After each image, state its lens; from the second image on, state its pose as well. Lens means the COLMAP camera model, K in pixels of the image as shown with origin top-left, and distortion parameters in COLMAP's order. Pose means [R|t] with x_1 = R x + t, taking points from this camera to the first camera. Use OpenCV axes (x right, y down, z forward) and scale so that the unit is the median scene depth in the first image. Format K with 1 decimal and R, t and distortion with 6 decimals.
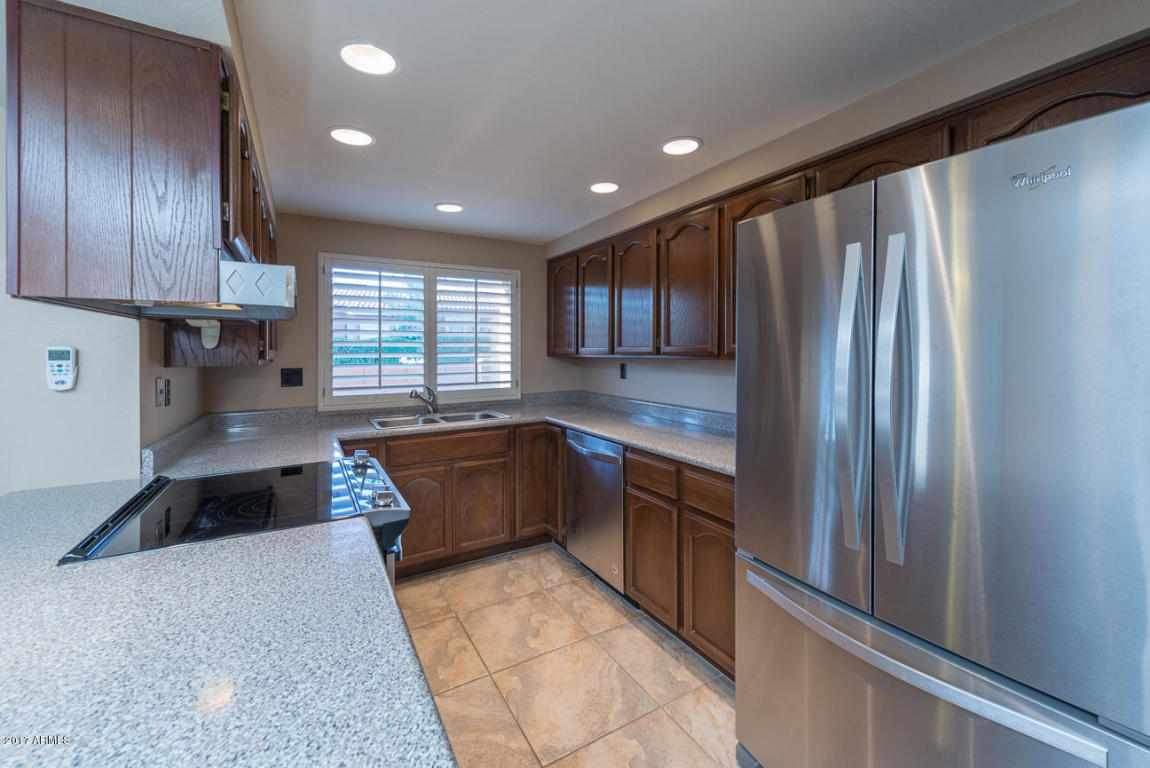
lens RADIAL K [[460.9, 0, 591.3], [0, 460.9, 351.1], [0, 0, 1]] dist [0.005084, -0.002699]
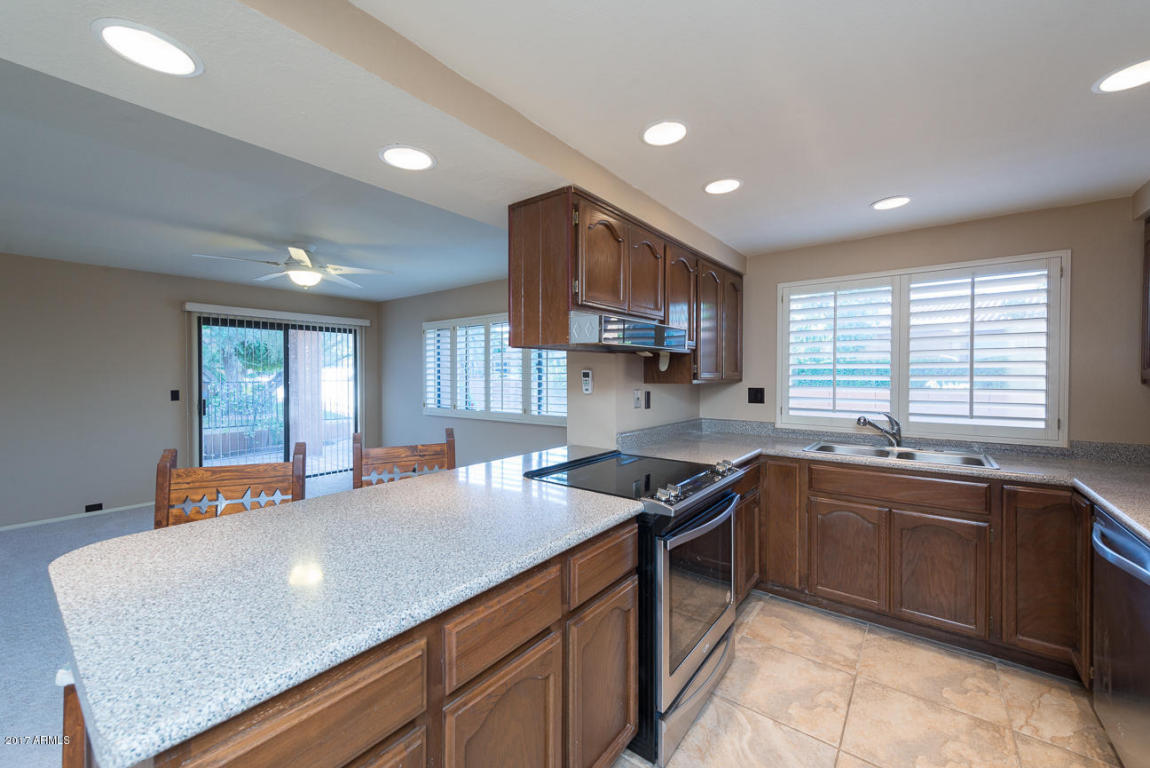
lens RADIAL K [[460.9, 0, 581.5], [0, 460.9, 381.2], [0, 0, 1]] dist [0.005084, -0.002699]
pose [[0.352217, 0.021693, -0.935667, 0.267490], [-0.003346, 0.999754, 0.021920, -0.003077], [0.935912, -0.004590, 0.352203, 0.164882]]
